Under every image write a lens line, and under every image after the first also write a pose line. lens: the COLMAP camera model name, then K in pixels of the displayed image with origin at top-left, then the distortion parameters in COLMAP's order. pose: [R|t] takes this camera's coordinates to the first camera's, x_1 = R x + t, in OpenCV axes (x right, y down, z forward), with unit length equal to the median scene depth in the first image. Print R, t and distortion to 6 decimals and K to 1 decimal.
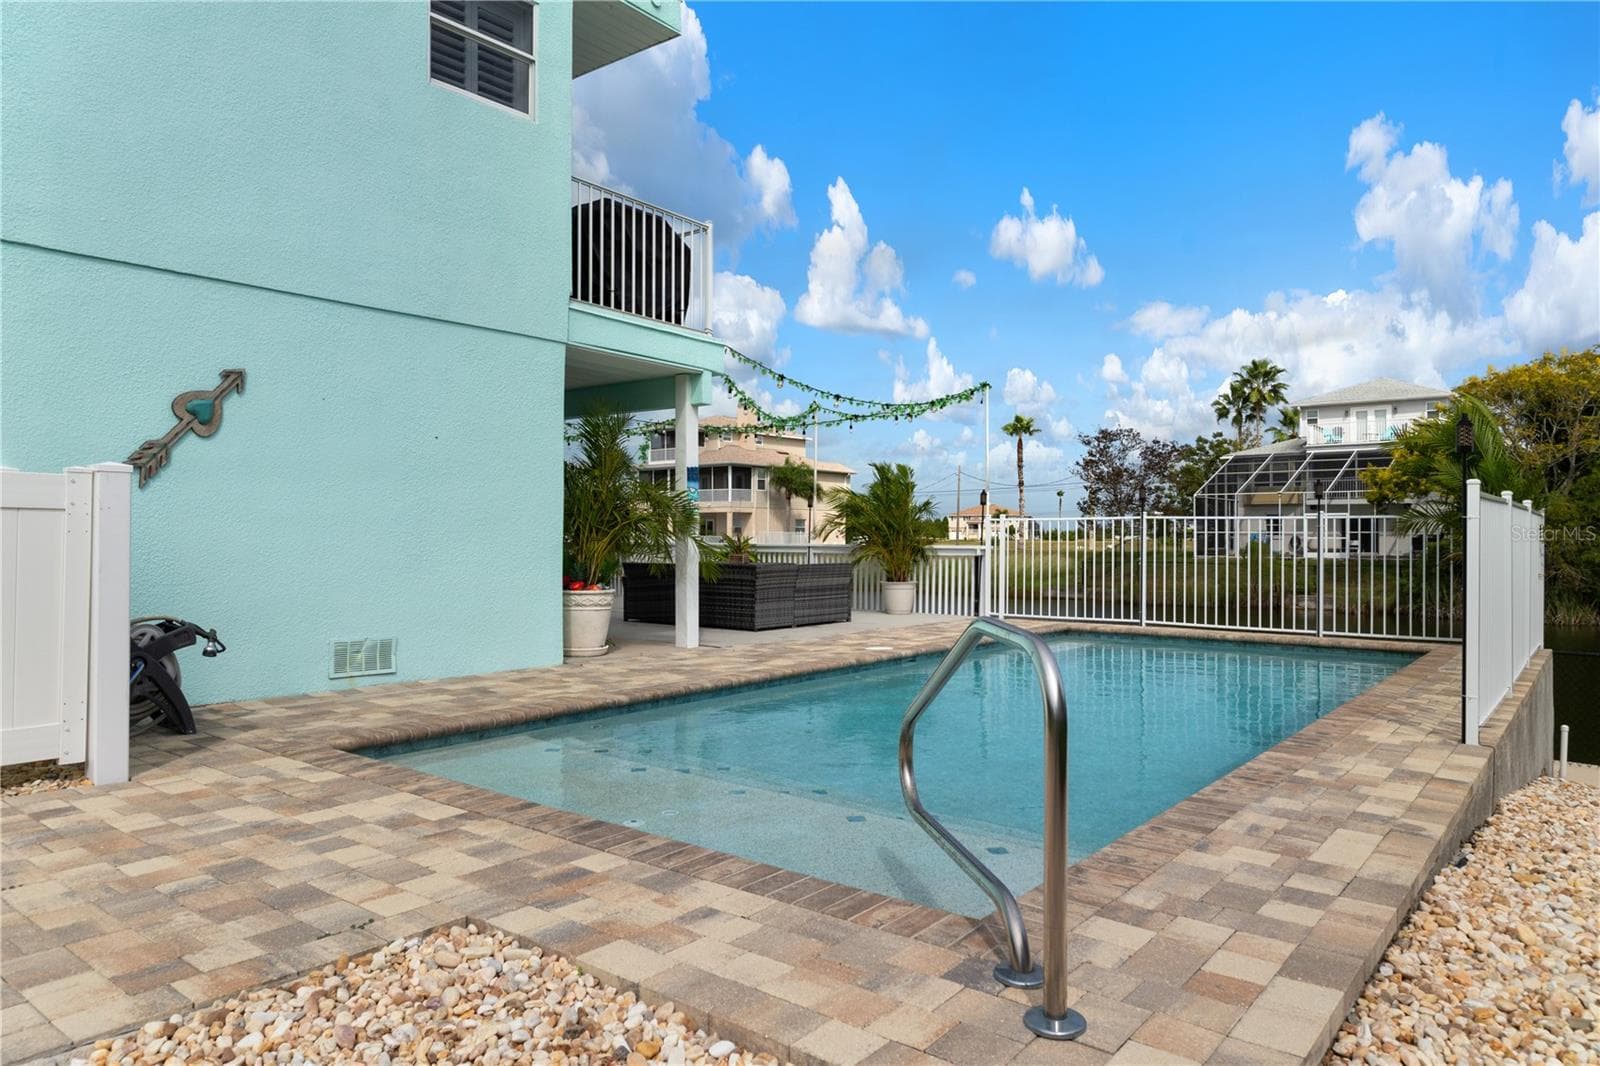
lens RADIAL K [[1020.4, 0, 805.8], [0, 1020.4, 527.2], [0, 0, 1]] dist [-0.007371, -0.000288]
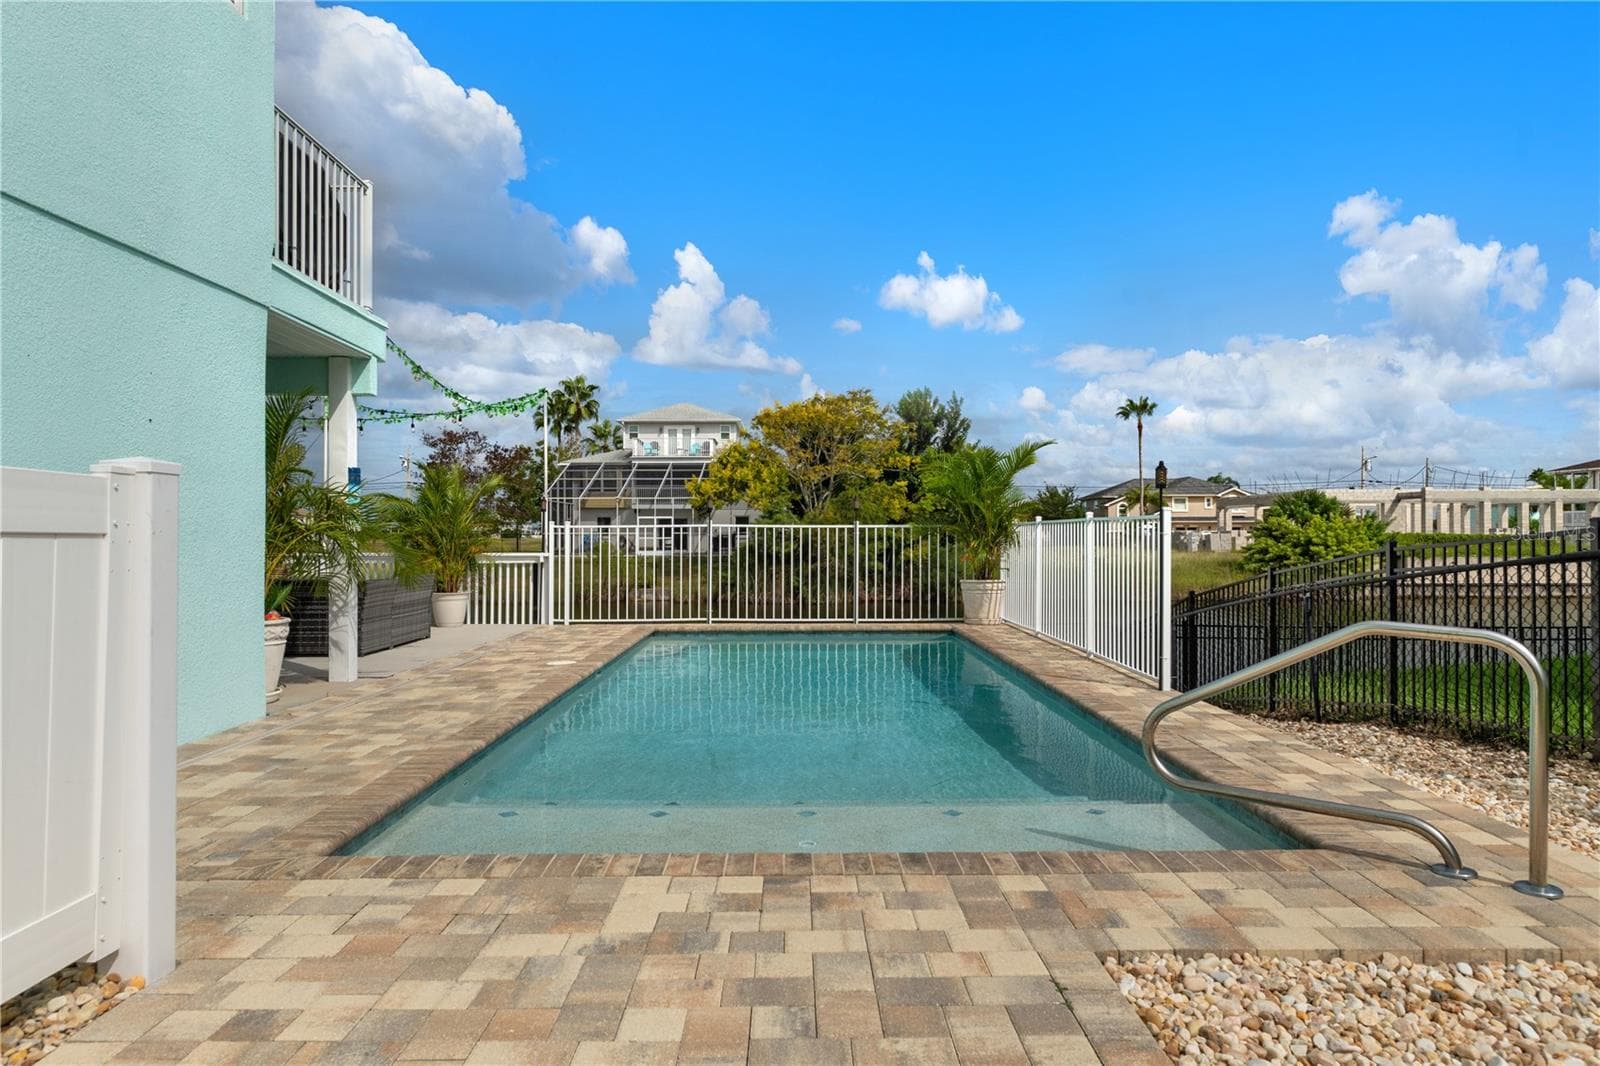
lens RADIAL K [[991.8, 0, 800.0], [0, 991.8, 533.0], [0, 0, 1]] dist [-0.000444, 0.000389]
pose [[0.778680, -0.003240, 0.627412, -0.395818], [-0.000543, 0.999983, 0.005838, -0.011400], [-0.627421, -0.004887, 0.778665, 0.145099]]
